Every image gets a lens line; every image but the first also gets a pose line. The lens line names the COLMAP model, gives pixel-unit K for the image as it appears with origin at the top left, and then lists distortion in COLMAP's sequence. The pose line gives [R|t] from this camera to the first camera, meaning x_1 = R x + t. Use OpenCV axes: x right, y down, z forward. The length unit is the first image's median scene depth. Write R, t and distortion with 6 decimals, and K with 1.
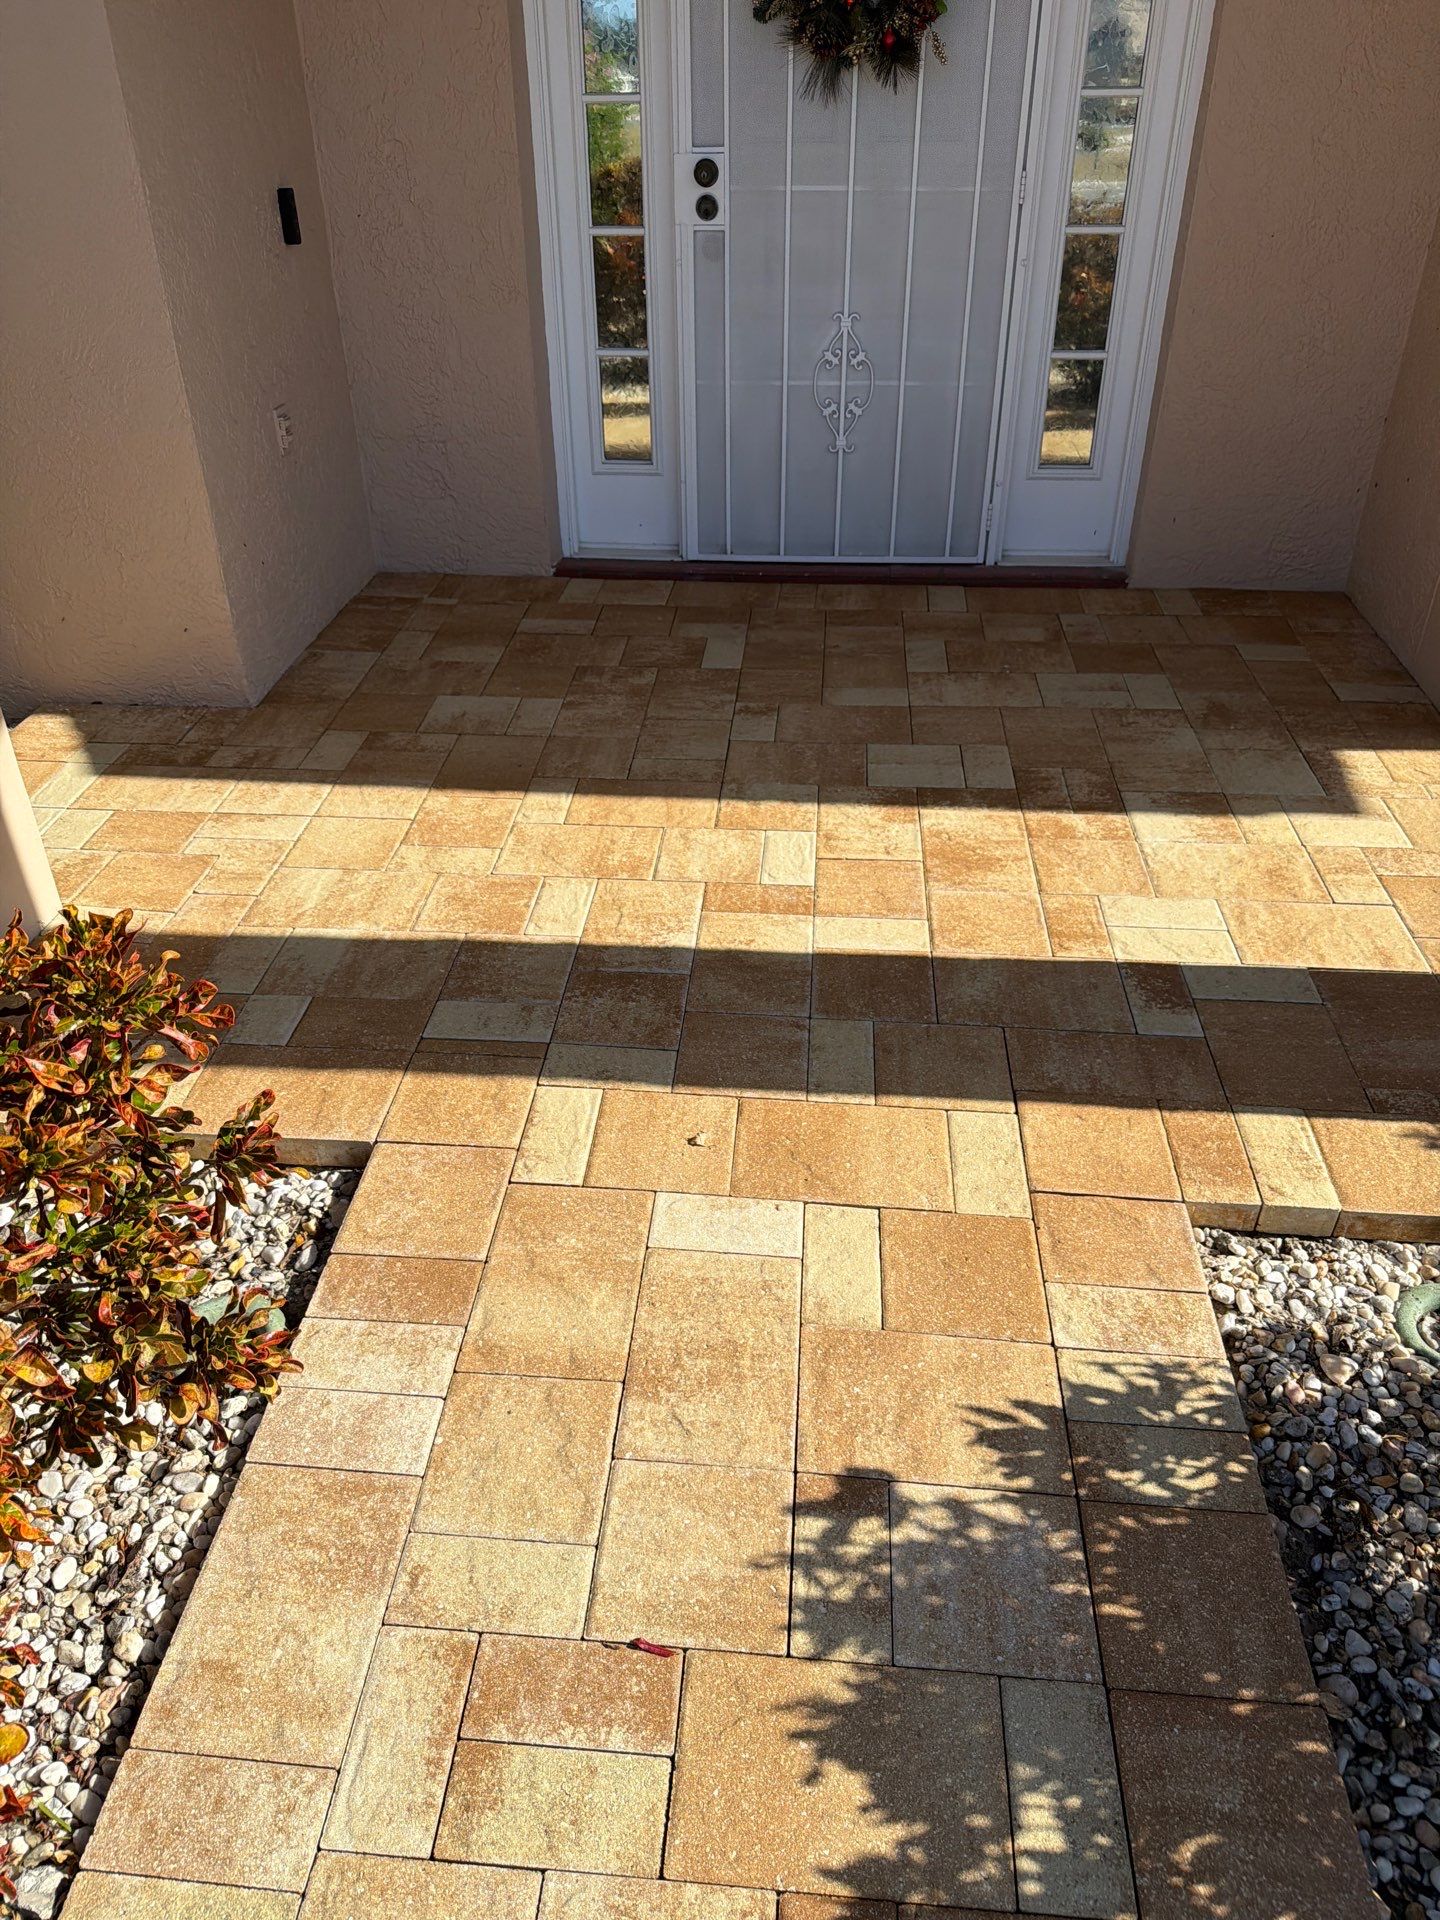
lens RADIAL K [[1335.7, 0, 707.5], [0, 1335.7, 960.9], [0, 0, 1]] dist [0.089896, -0.120716]
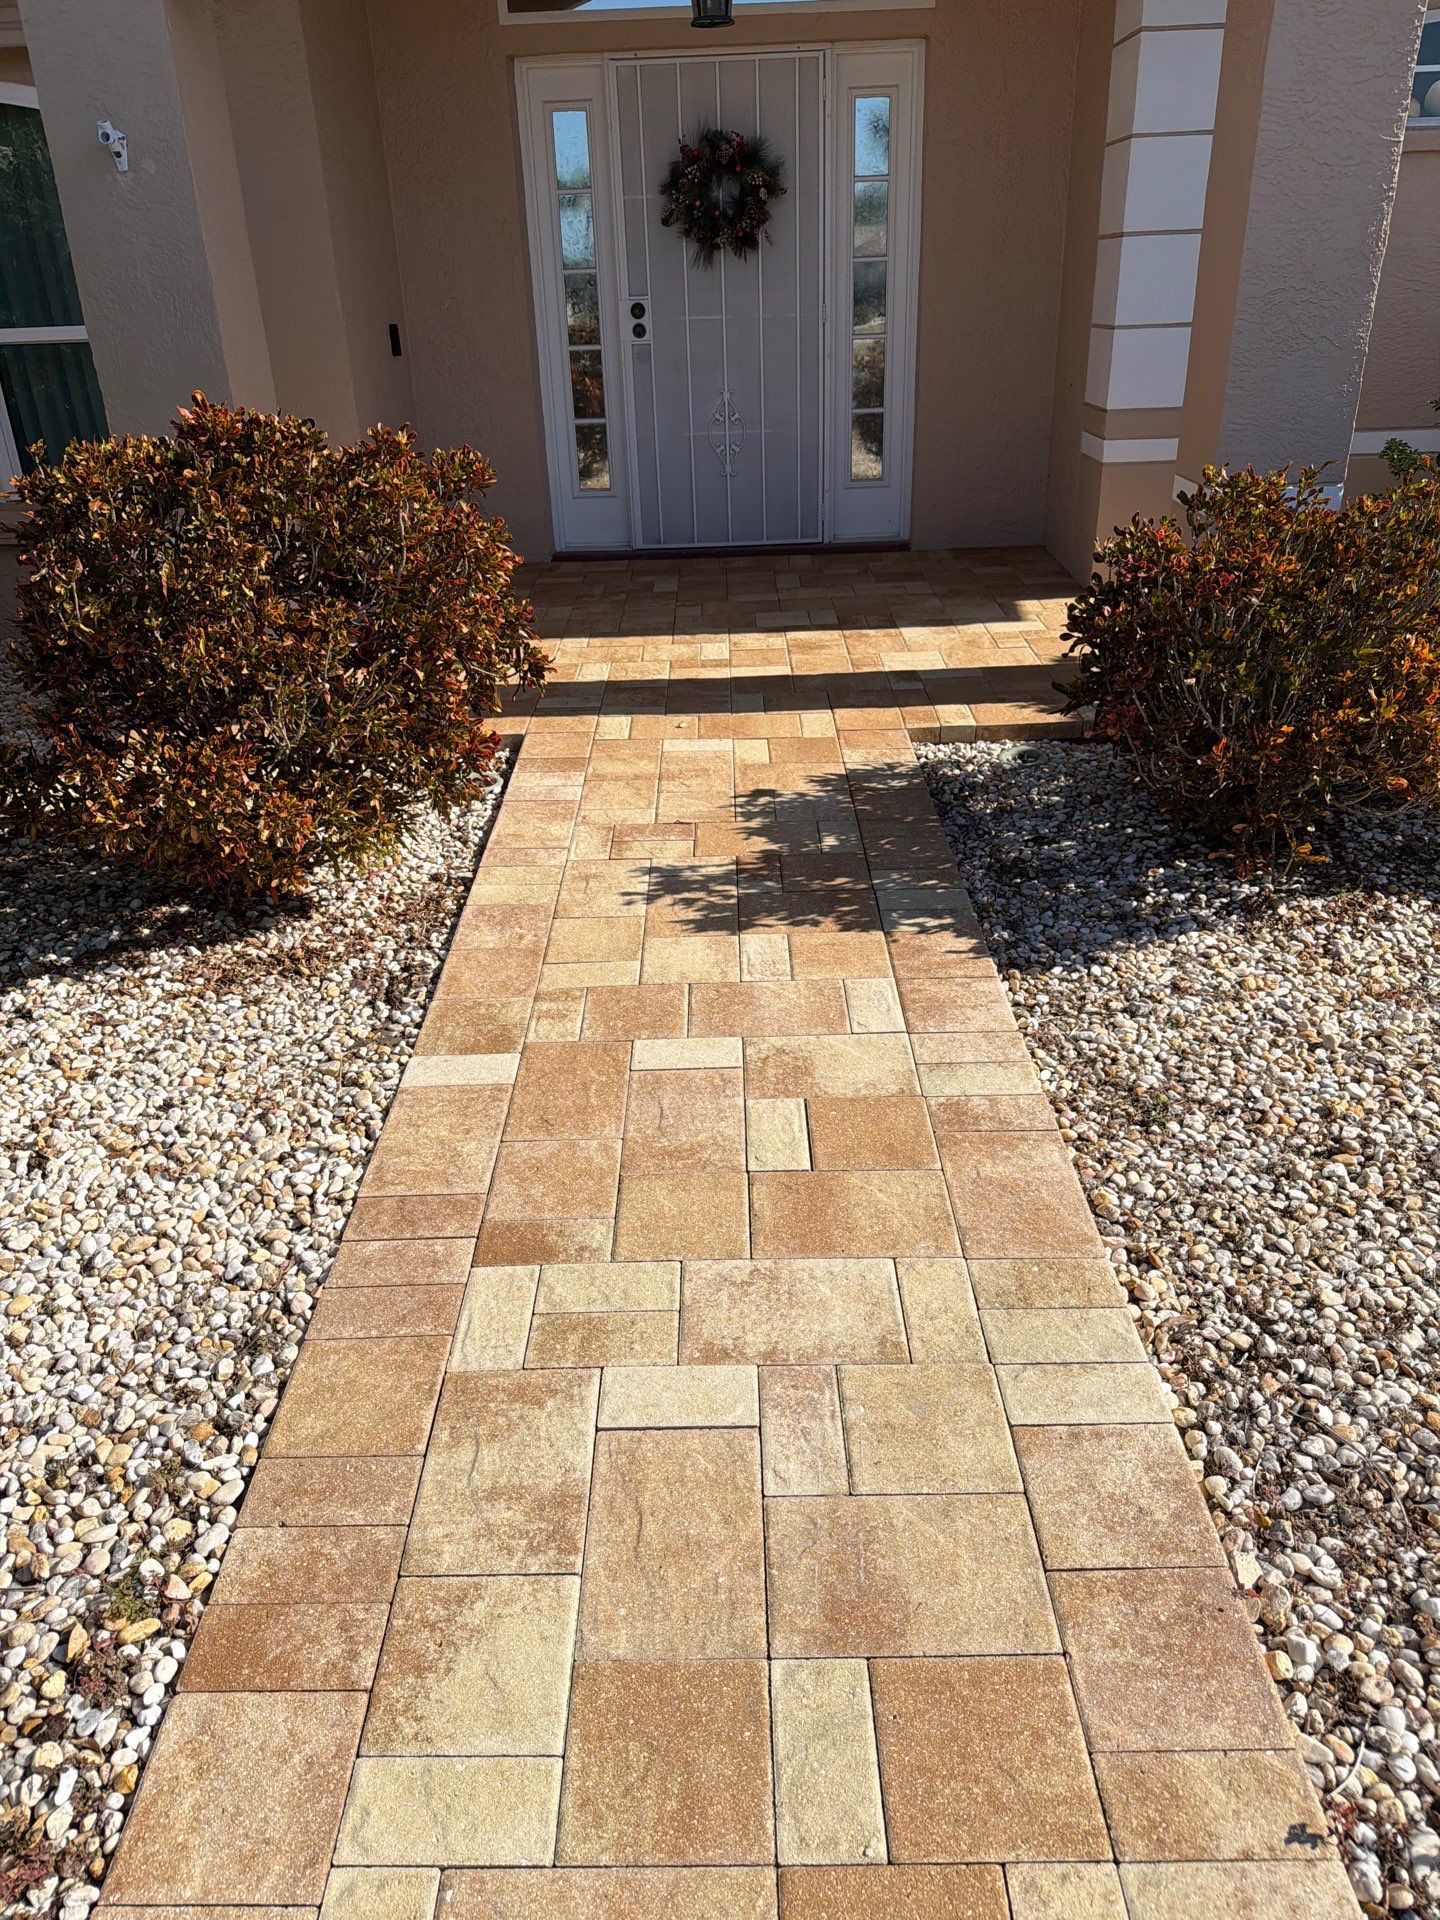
lens RADIAL K [[1335.7, 0, 708.5], [0, 1335.7, 957.3], [0, 0, 1]] dist [0.163405, -0.317816]
pose [[0.996406, -0.057664, 0.062041, -0.094186], [0.064662, 0.990973, -0.117433, 0.609944], [-0.054709, 0.121023, 0.991141, -0.852095]]
